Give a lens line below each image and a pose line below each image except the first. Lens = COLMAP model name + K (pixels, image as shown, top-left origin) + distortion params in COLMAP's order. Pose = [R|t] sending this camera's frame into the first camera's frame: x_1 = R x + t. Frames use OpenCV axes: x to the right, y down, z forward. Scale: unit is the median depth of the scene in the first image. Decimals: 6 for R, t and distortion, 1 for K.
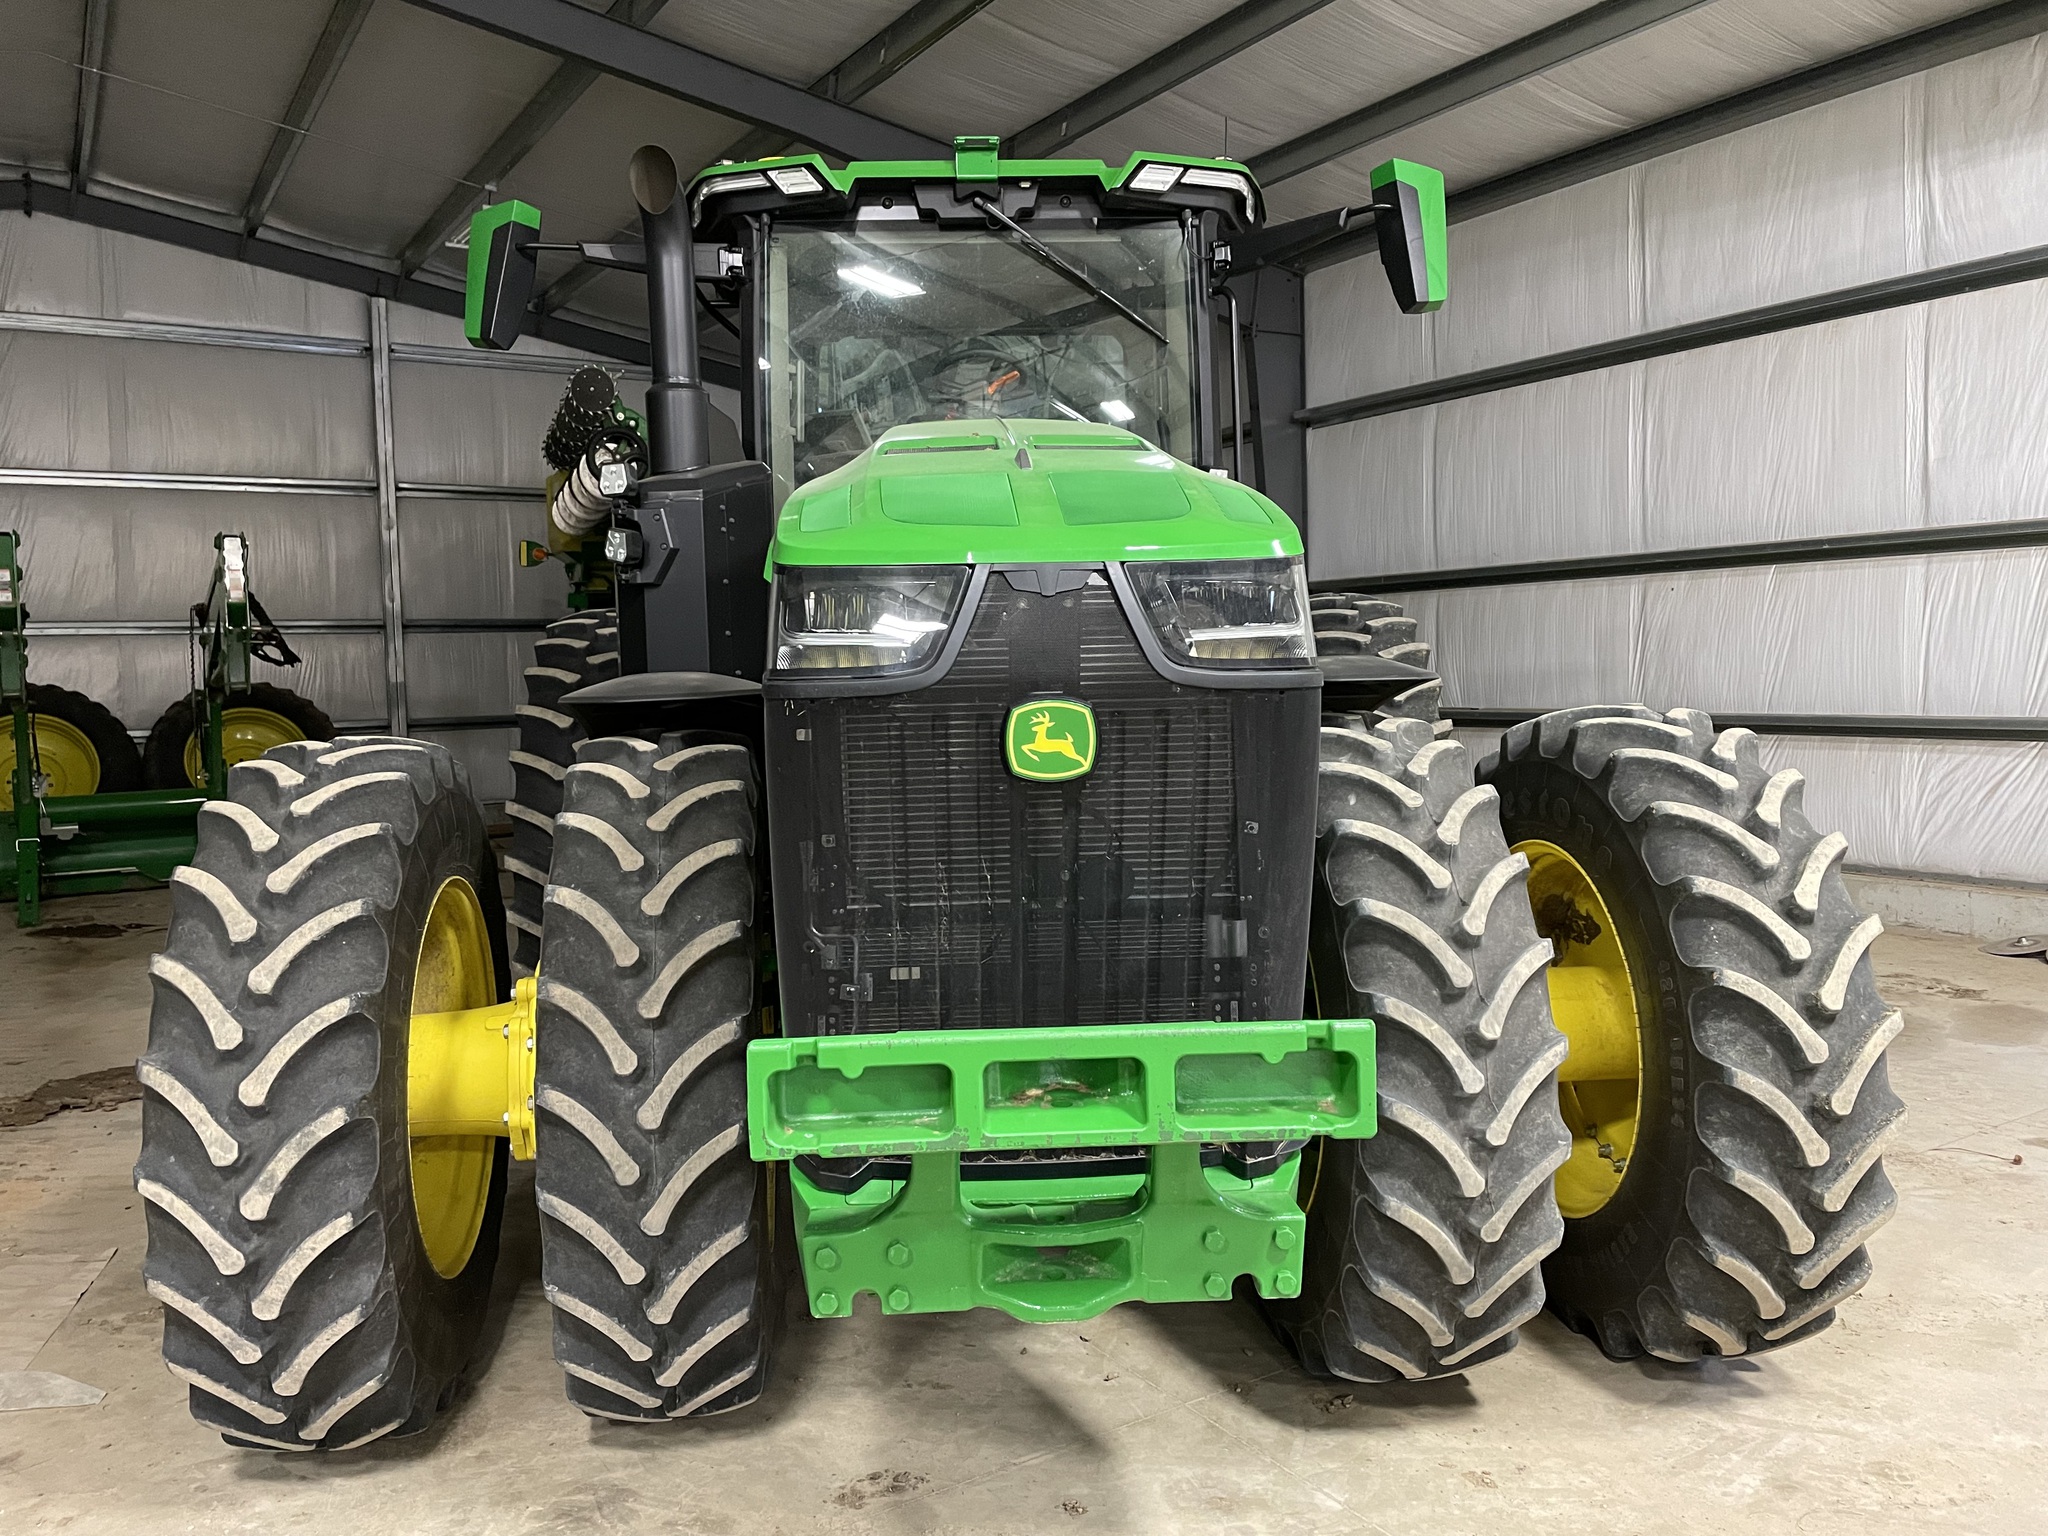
lens RADIAL K [[1547.3, 0, 1024.0], [0, 1547.3, 752.7], [0, 0, 1]] dist [0.069943, -0.090944]
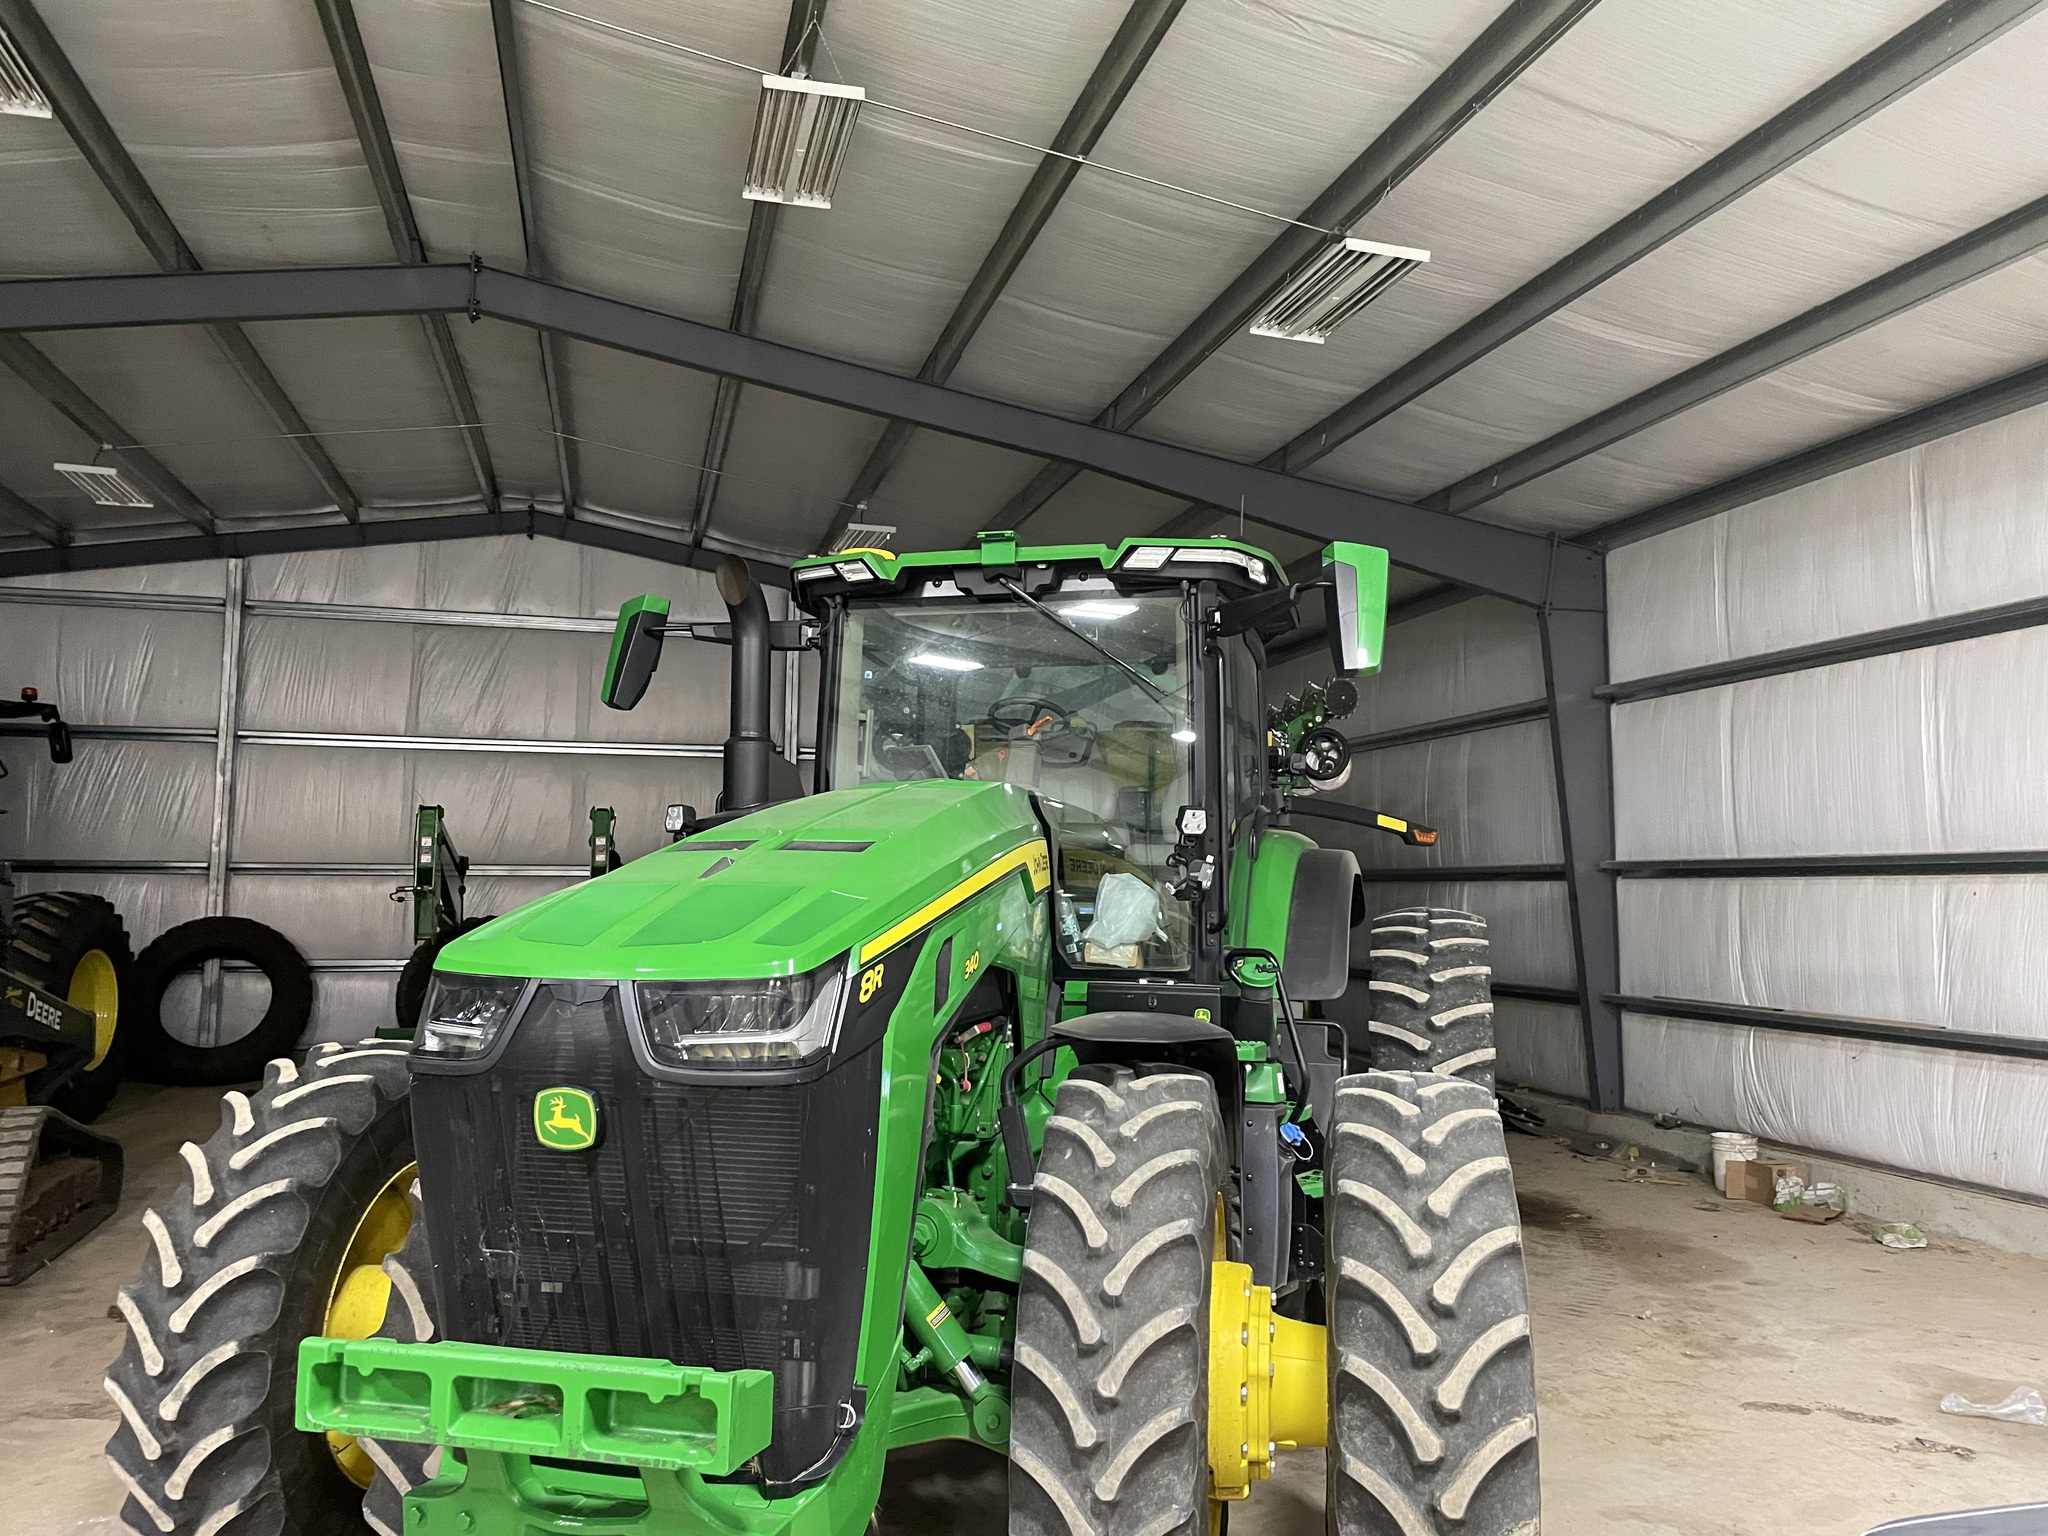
lens RADIAL K [[1547.3, 0, 1031.9], [0, 1547.3, 746.9], [0, 0, 1]] dist [0.069943, -0.090944]
pose [[0.954140, 0.004022, -0.299332, 0.341359], [-0.048975, 0.988535, -0.142828, -0.064923], [0.295326, 0.150938, 0.943398, -0.074388]]
